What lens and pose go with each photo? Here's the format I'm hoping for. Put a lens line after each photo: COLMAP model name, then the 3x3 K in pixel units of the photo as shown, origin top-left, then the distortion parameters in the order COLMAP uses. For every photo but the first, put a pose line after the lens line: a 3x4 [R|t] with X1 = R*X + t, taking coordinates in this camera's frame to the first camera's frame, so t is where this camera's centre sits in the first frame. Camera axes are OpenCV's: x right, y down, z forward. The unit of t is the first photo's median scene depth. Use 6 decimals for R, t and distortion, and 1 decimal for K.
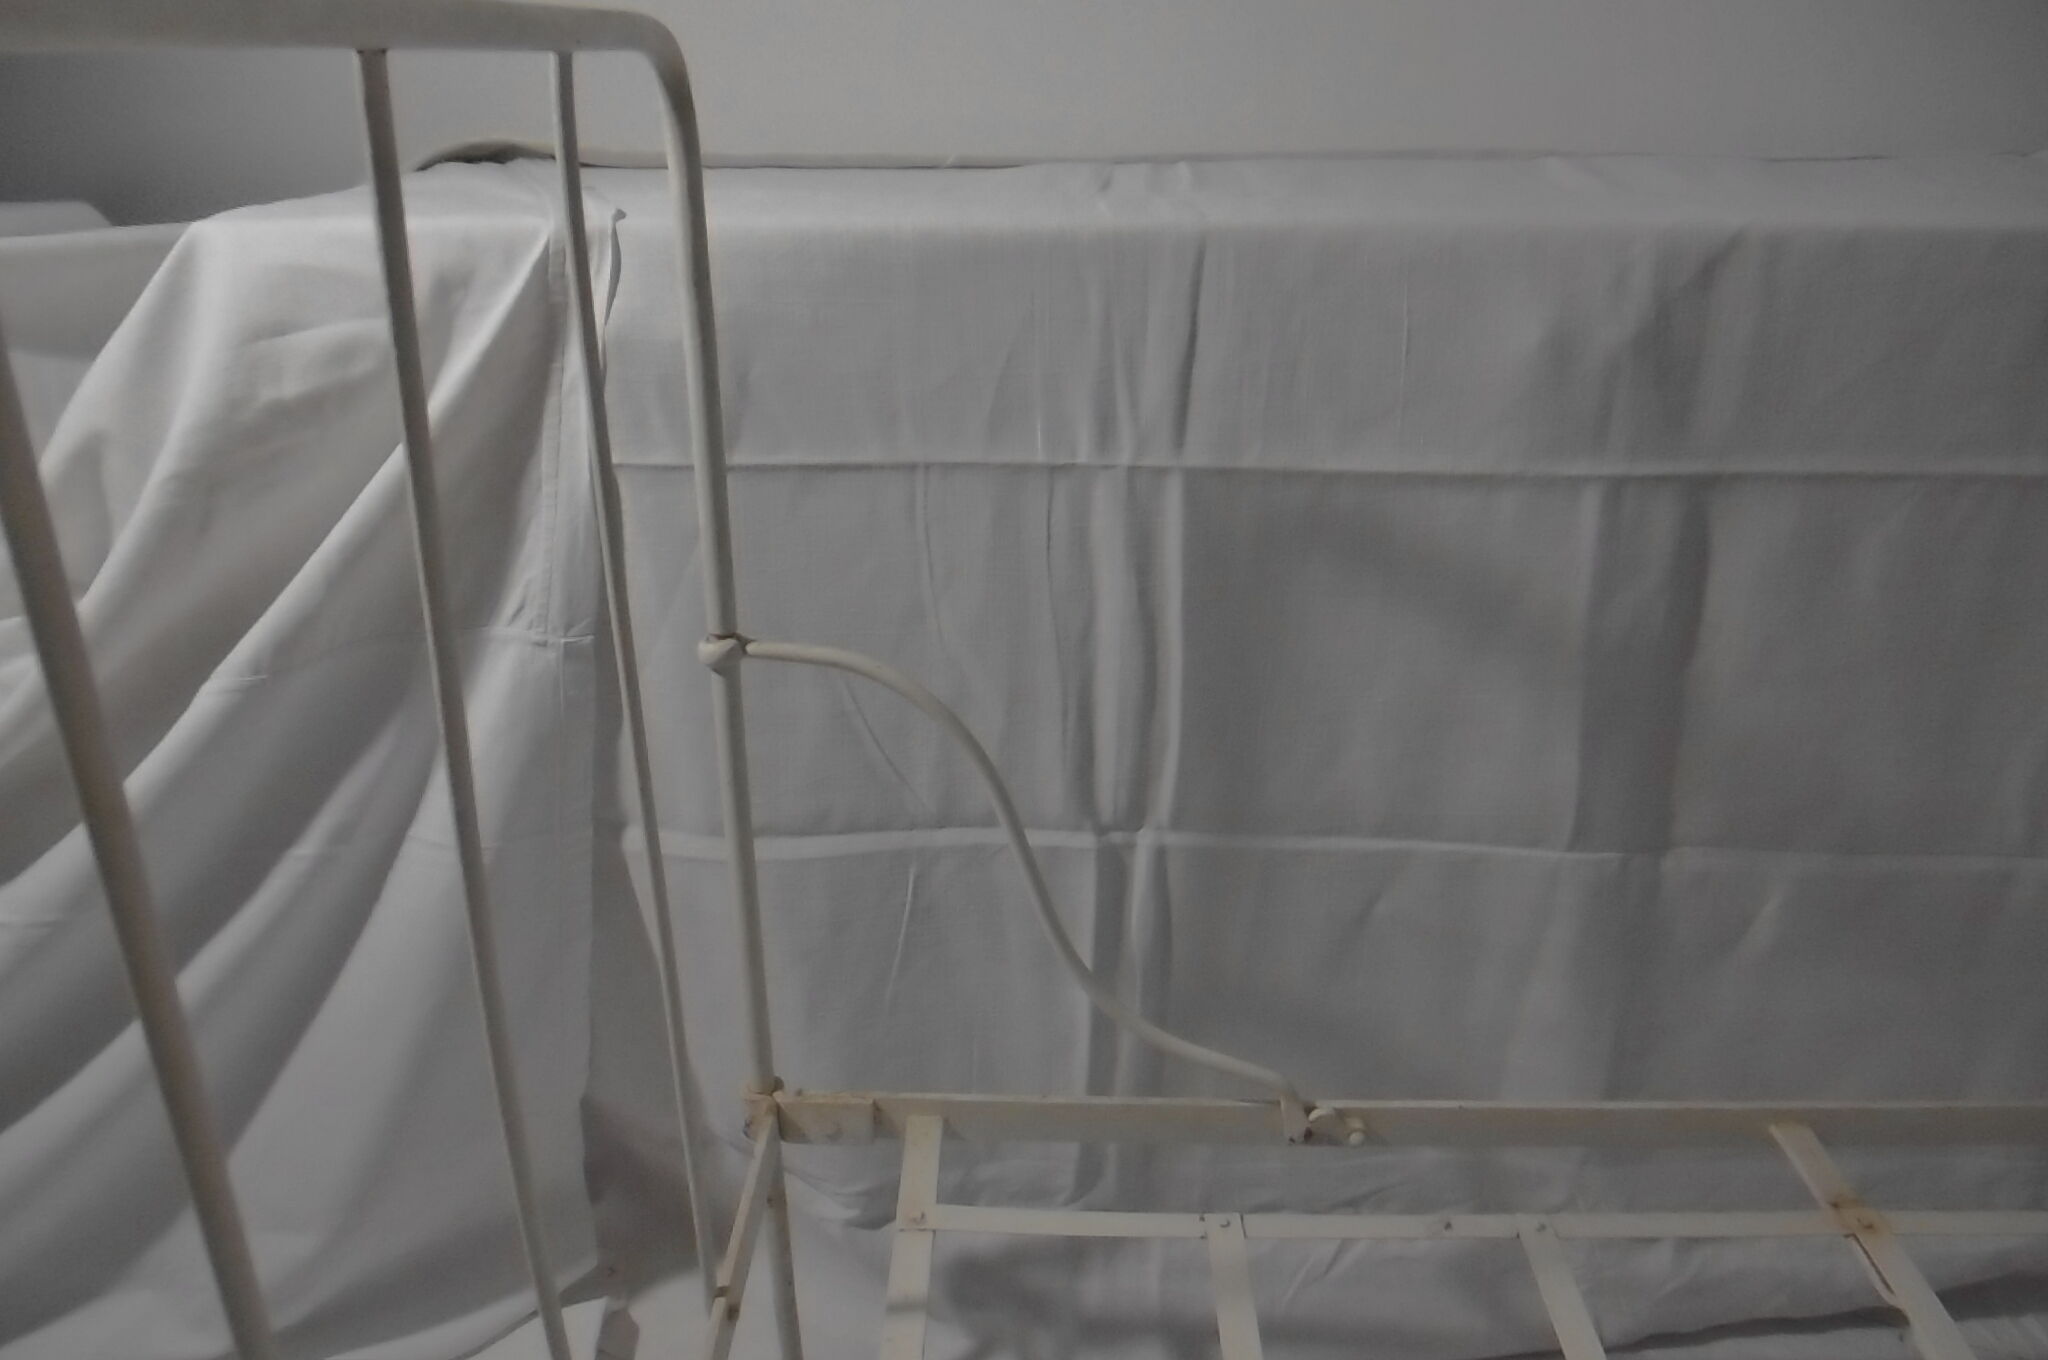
lens RADIAL K [[1522.7, 0, 1015.7], [0, 1522.7, 697.0], [0, 0, 1]] dist [-0.010142, 0.013818]
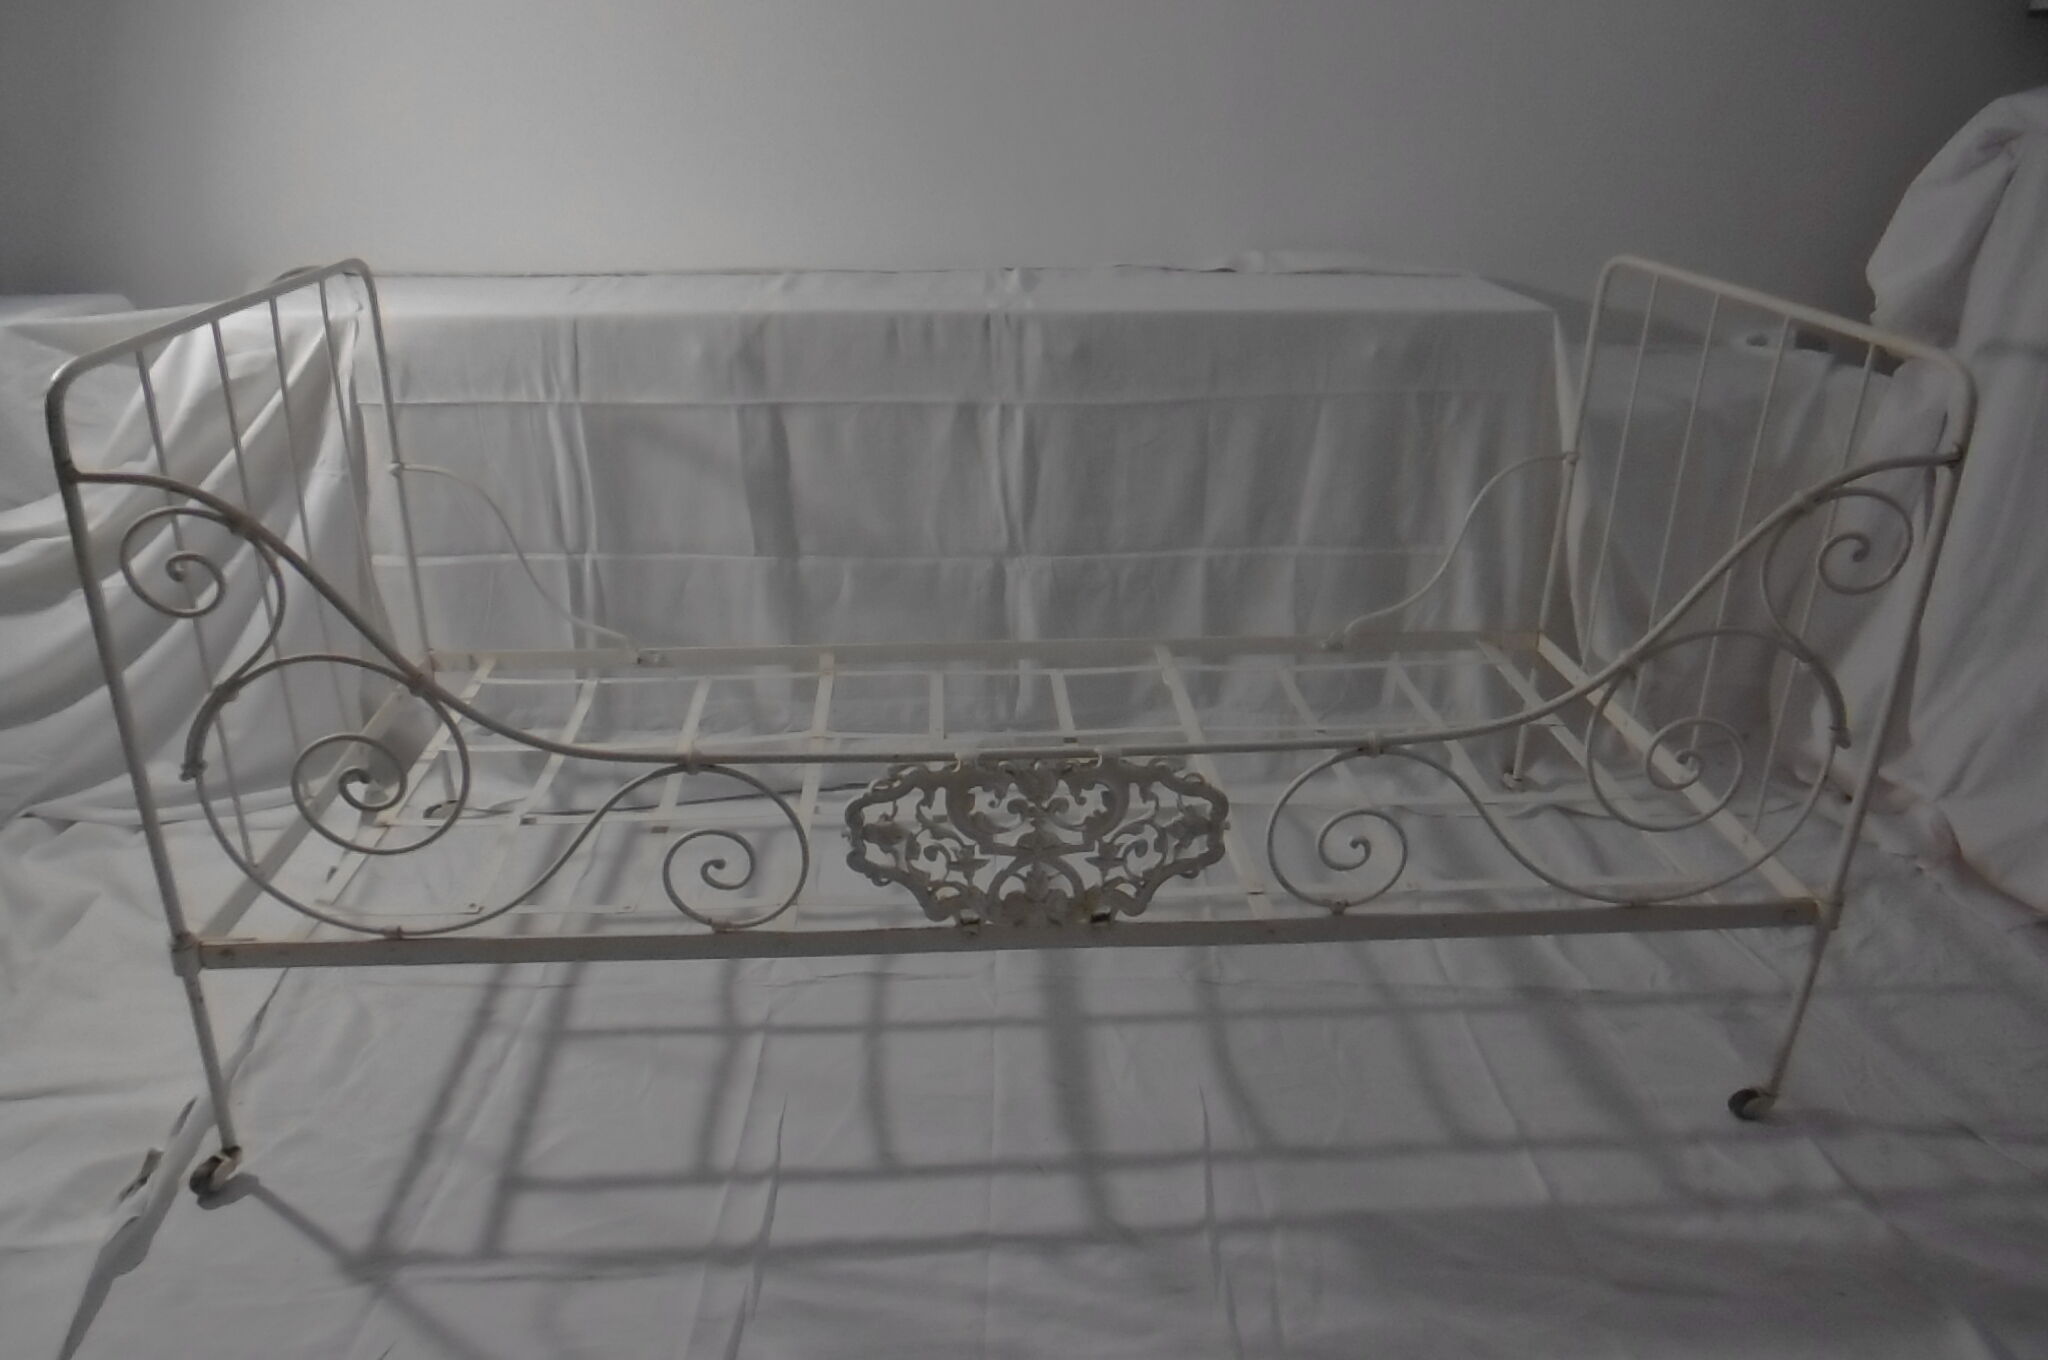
lens RADIAL K [[1522.7, 0, 1030.4], [0, 1522.7, 706.6], [0, 0, 1]] dist [-0.010142, 0.013818]
pose [[0.997248, -0.022469, 0.070650, 0.682315], [0.023329, 0.999663, -0.011380, 0.418438], [-0.070370, 0.012997, 0.997436, -1.658847]]
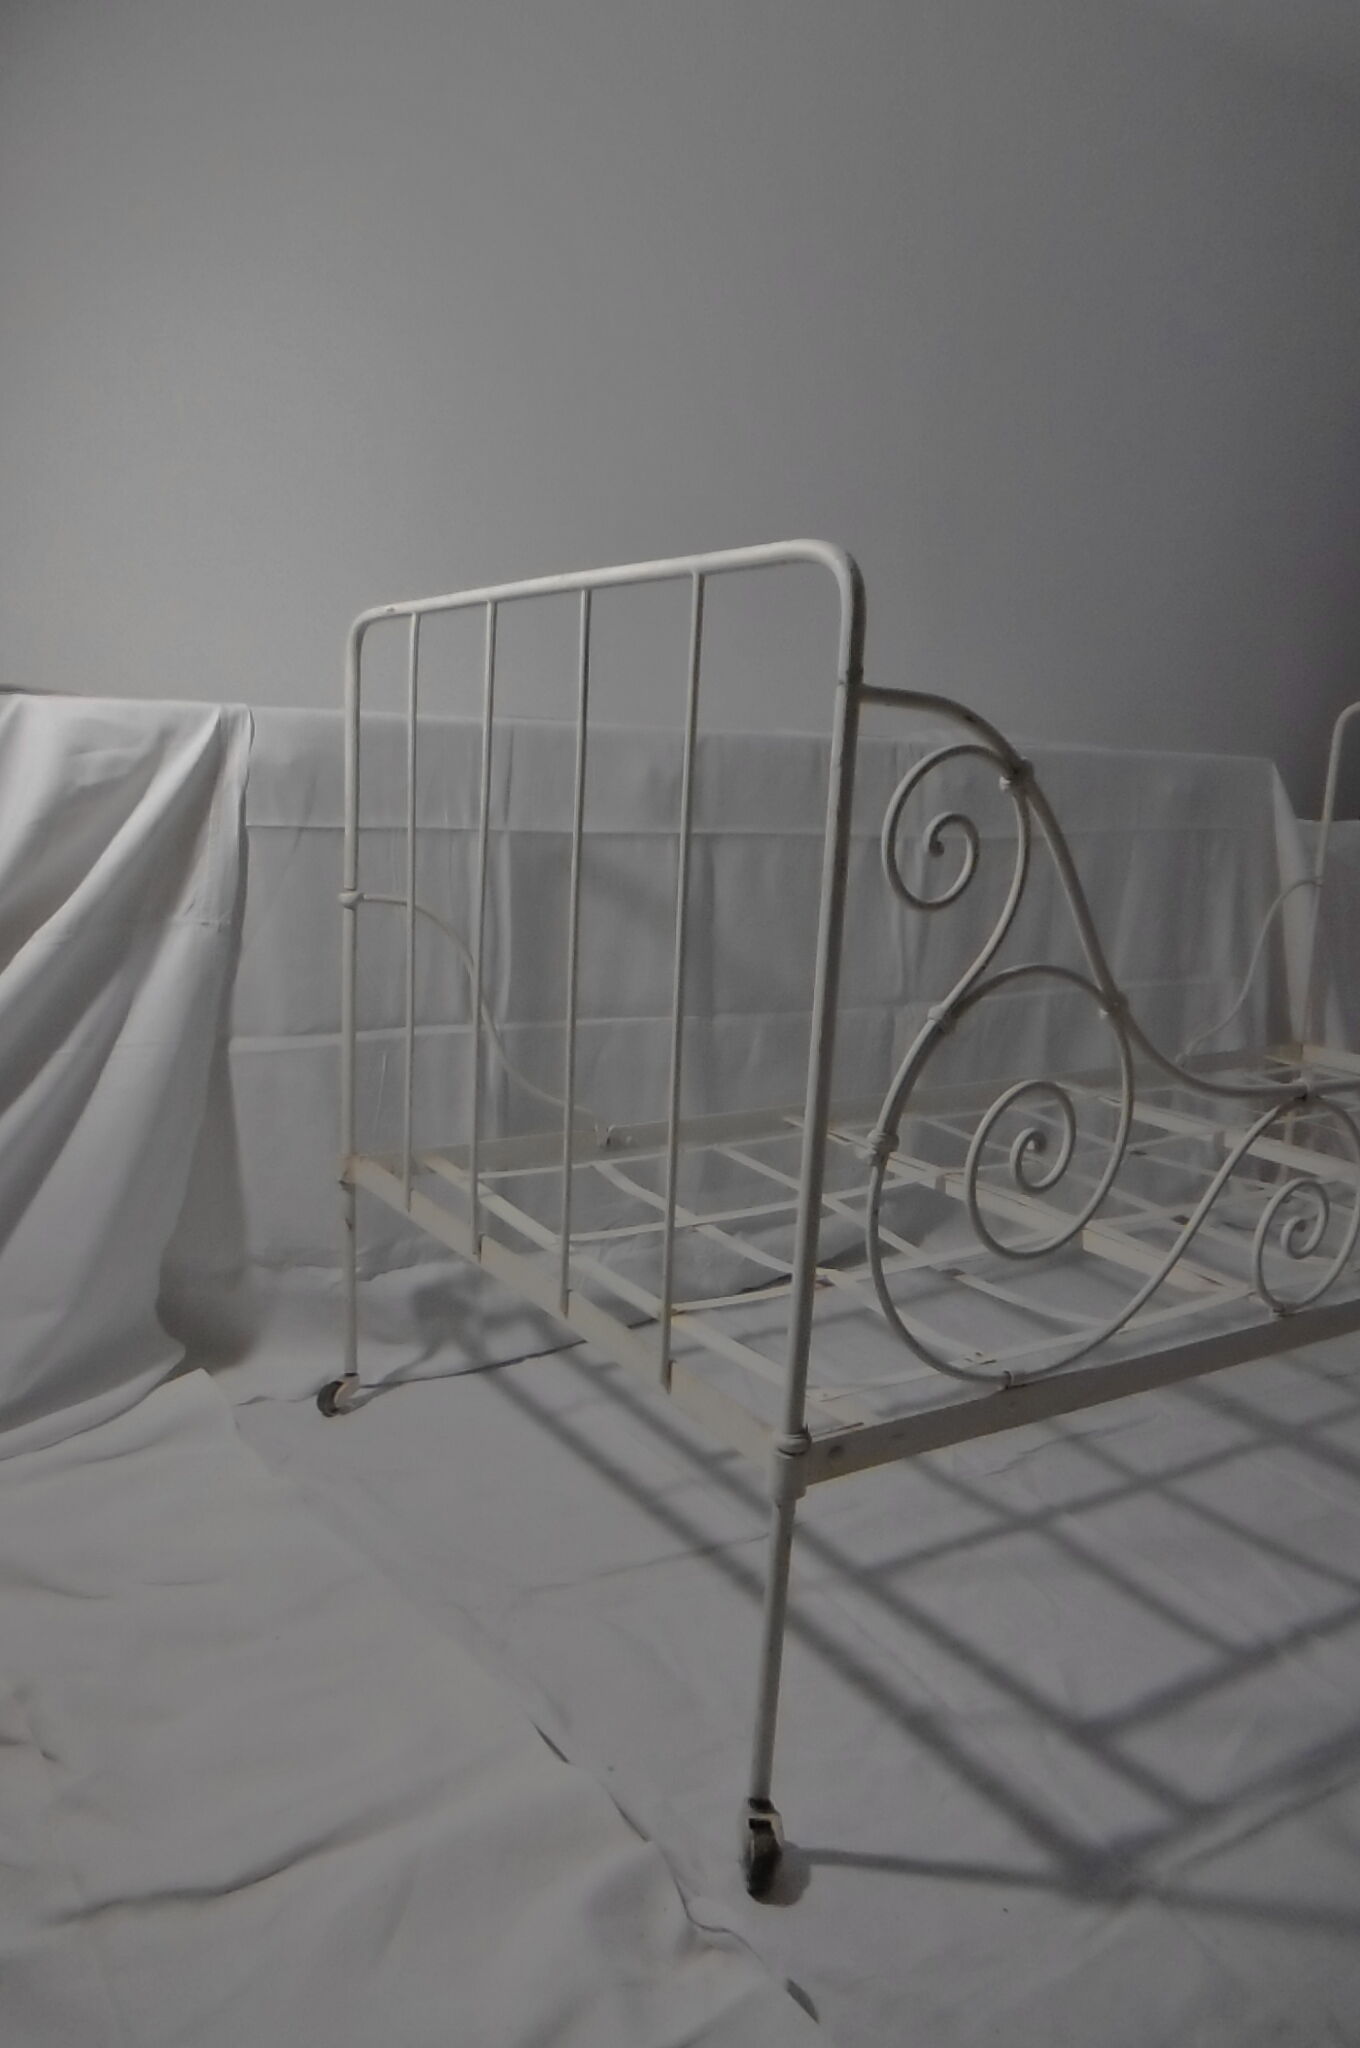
lens RADIAL K [[1522.7, 0, 693.8], [0, 1522.7, 1023.1], [0, 0, 1]] dist [-0.010142, 0.013818]
pose [[0.823832, -0.062133, 0.563419, -0.885988], [0.192584, 0.965528, -0.175118, 0.527832], [-0.533116, 0.252773, 0.807399, -0.789147]]
